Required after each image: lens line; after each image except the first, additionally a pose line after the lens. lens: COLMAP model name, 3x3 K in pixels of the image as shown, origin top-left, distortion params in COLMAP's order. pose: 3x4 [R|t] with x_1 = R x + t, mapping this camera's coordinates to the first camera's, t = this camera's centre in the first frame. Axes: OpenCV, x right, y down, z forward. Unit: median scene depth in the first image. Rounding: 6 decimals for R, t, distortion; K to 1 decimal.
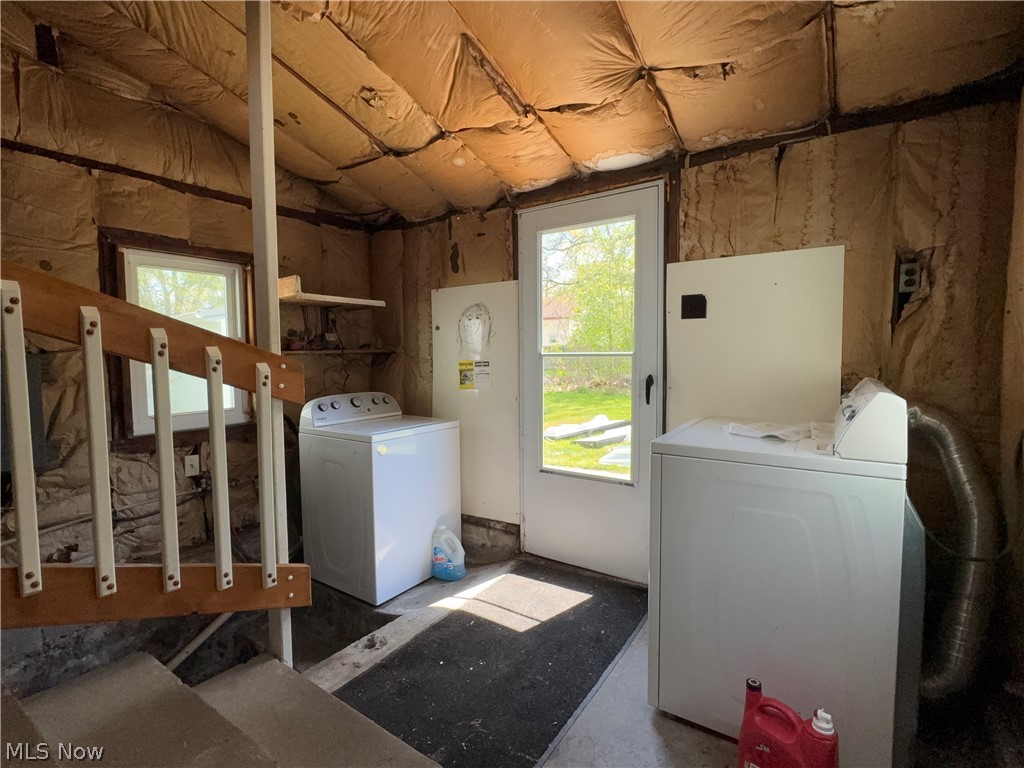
lens RADIAL K [[495.7, 0, 509.2], [0, 495.7, 384.2], [0, 0, 1]] dist [0.000734, 0.000652]
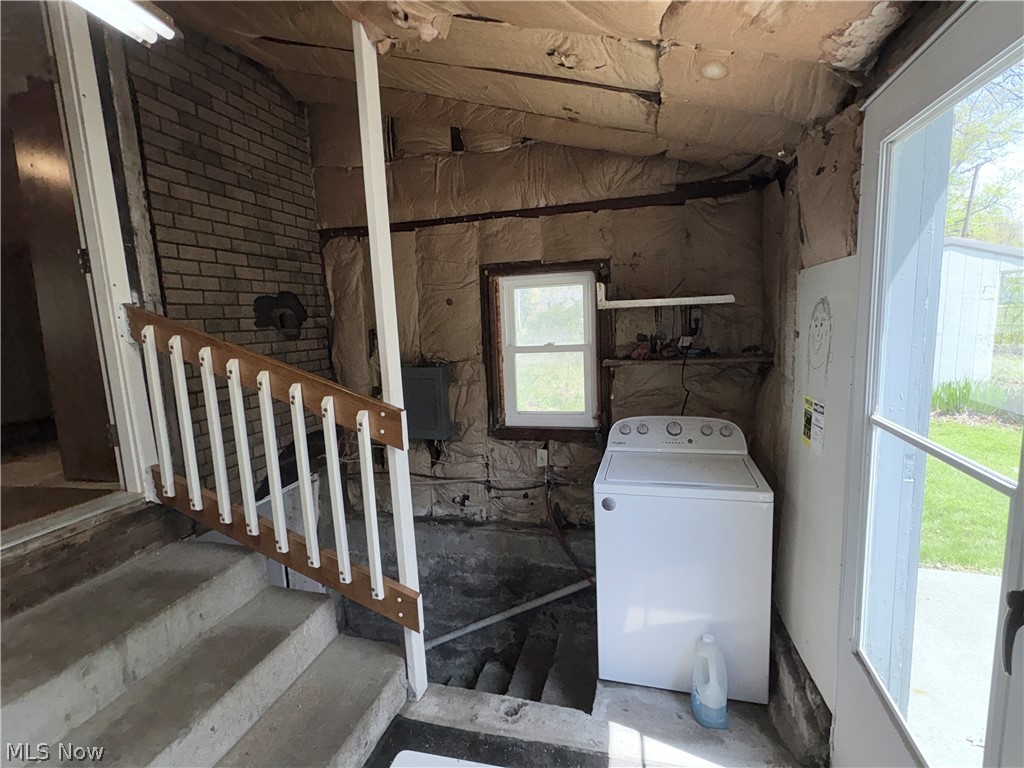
lens RADIAL K [[495.7, 0, 513.0], [0, 495.7, 384.3], [0, 0, 1]] dist [0.000734, 0.000652]
pose [[0.330856, 0.121573, -0.935817, 0.422600], [-0.018673, 0.992316, 0.122311, -0.156110], [0.943496, -0.022993, 0.330584, 0.596004]]
